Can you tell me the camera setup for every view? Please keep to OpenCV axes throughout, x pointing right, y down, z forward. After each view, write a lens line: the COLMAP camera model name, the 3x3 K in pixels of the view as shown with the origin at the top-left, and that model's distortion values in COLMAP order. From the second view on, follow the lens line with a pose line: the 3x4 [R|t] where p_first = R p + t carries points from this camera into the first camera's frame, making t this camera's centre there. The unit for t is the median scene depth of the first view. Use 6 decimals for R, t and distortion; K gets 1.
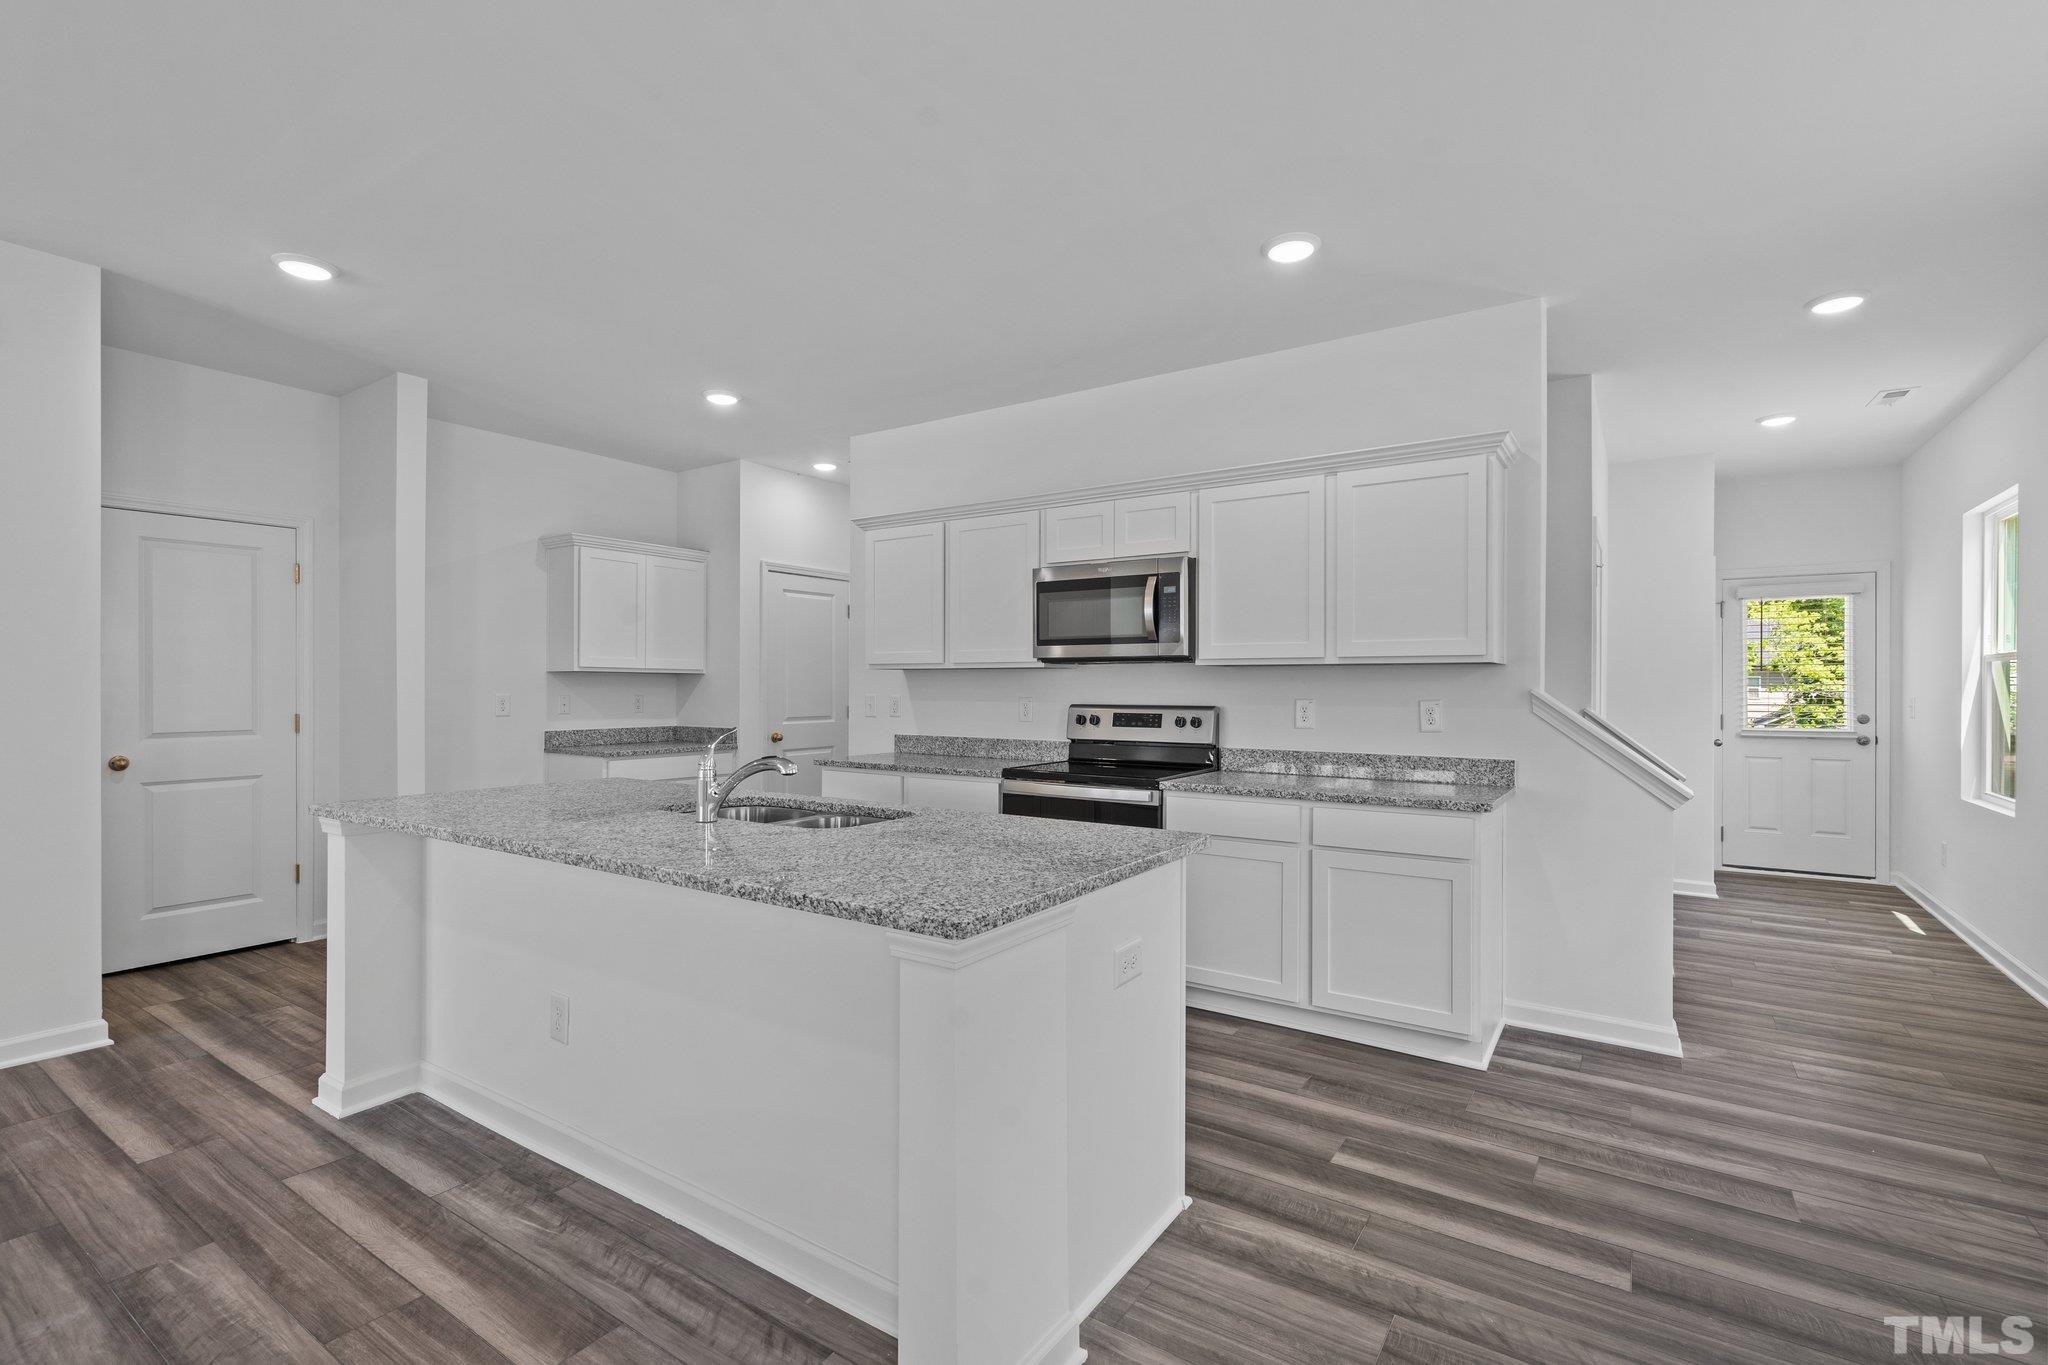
lens RADIAL K [[925.1, 0, 1020.9], [0, 925.1, 694.7], [0, 0, 1]] dist [-0.006536, 0.000331]
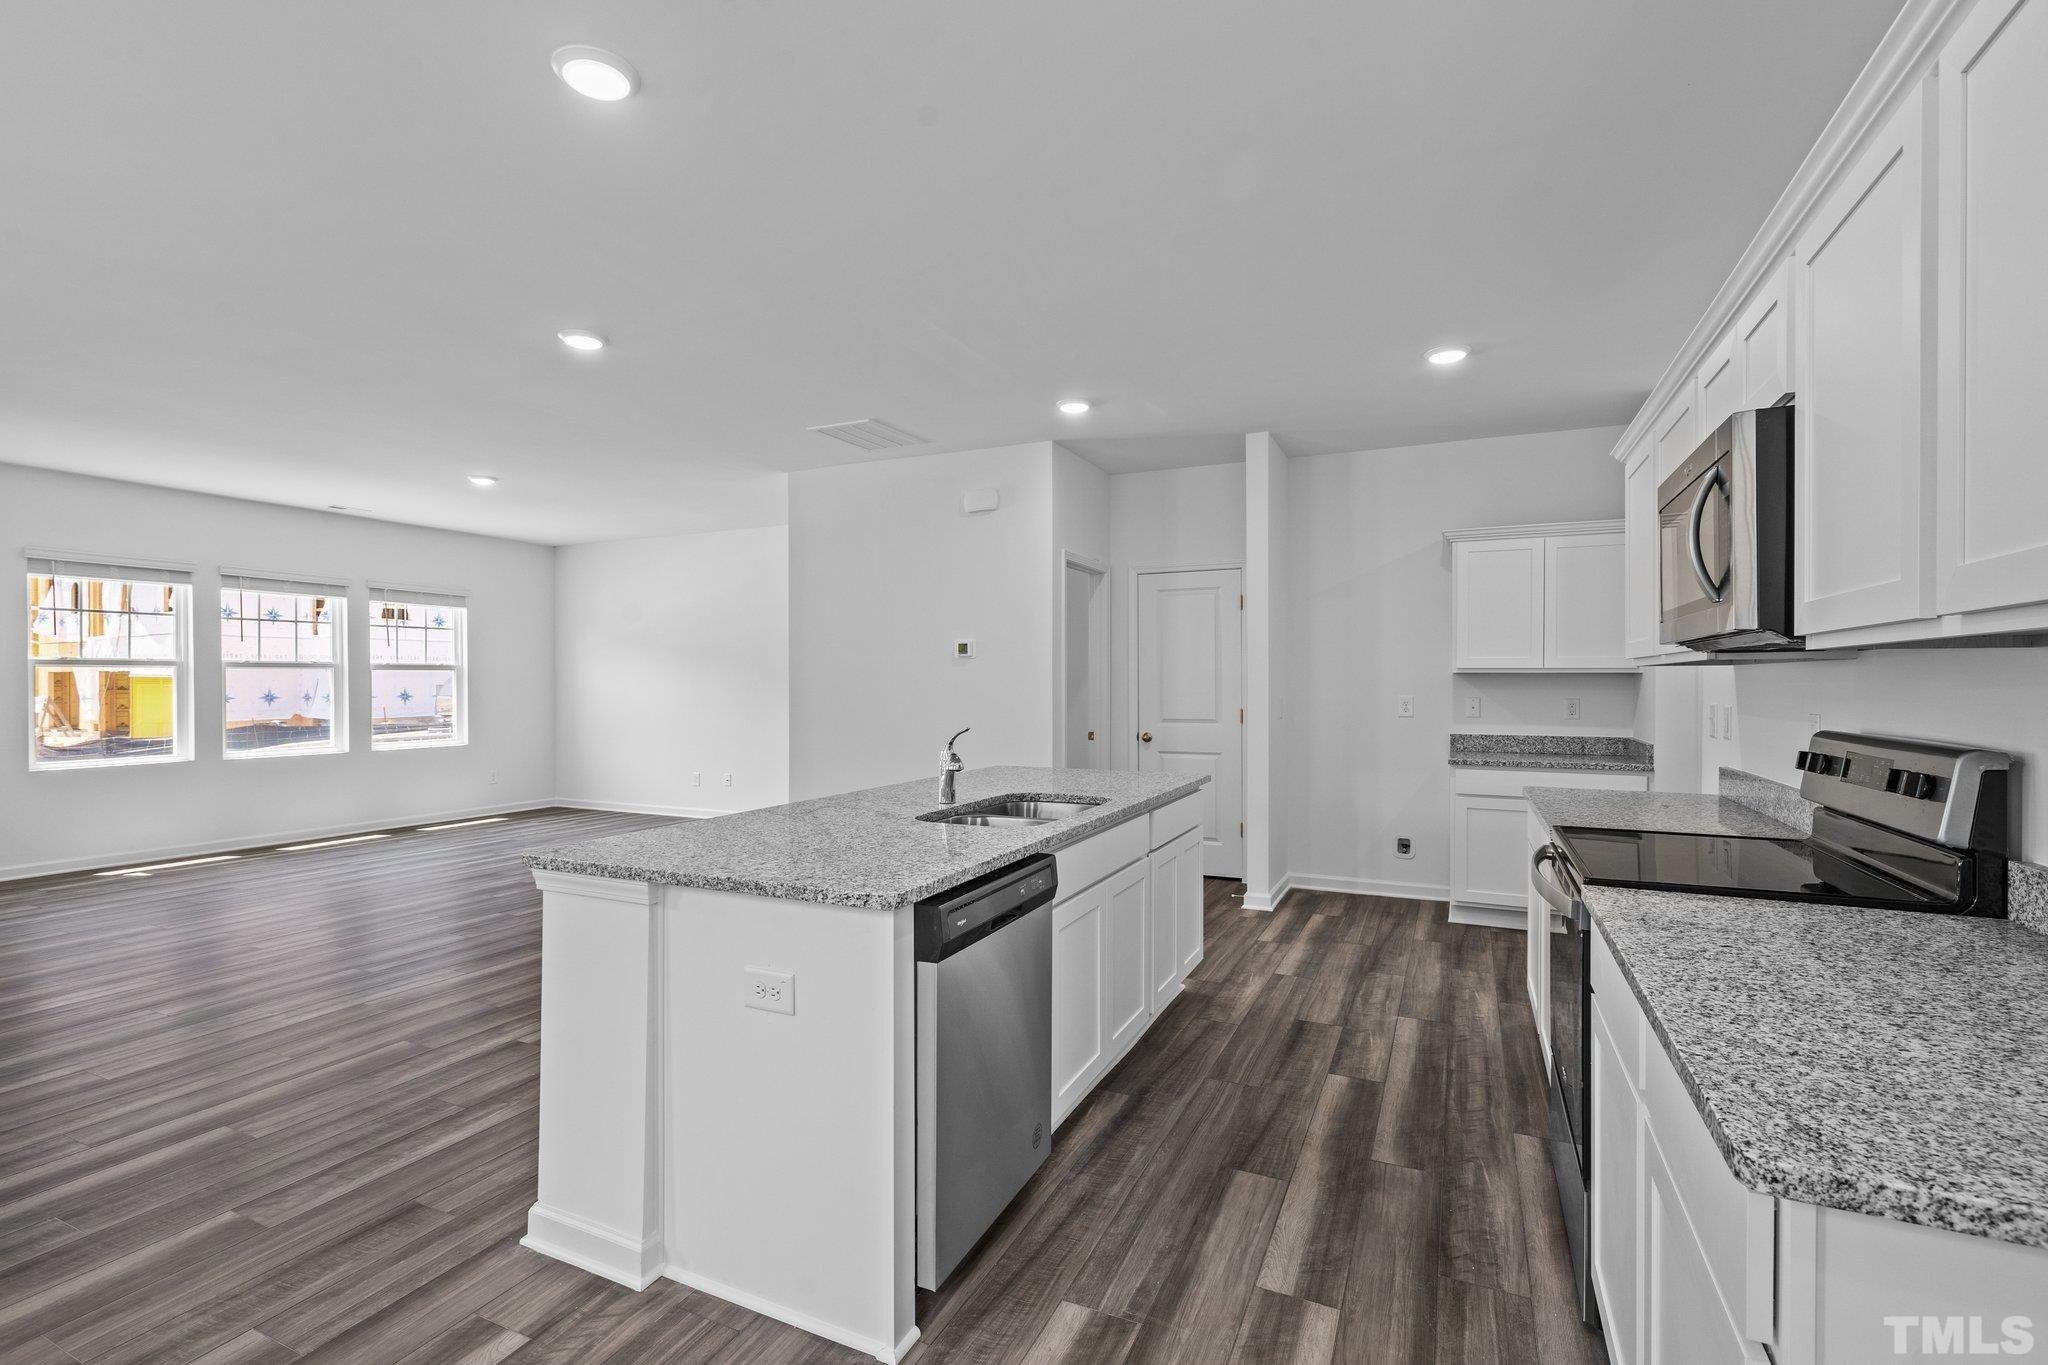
lens RADIAL K [[952.5, 0, 1021.6], [0, 952.5, 678.5], [0, 0, 1]] dist [0.000905, 0.000236]
pose [[0.141596, -0.006223, -0.989905, 0.524202], [-0.005709, 0.999958, -0.007102, -0.011830], [0.989908, 0.006657, 0.141554, 0.521926]]
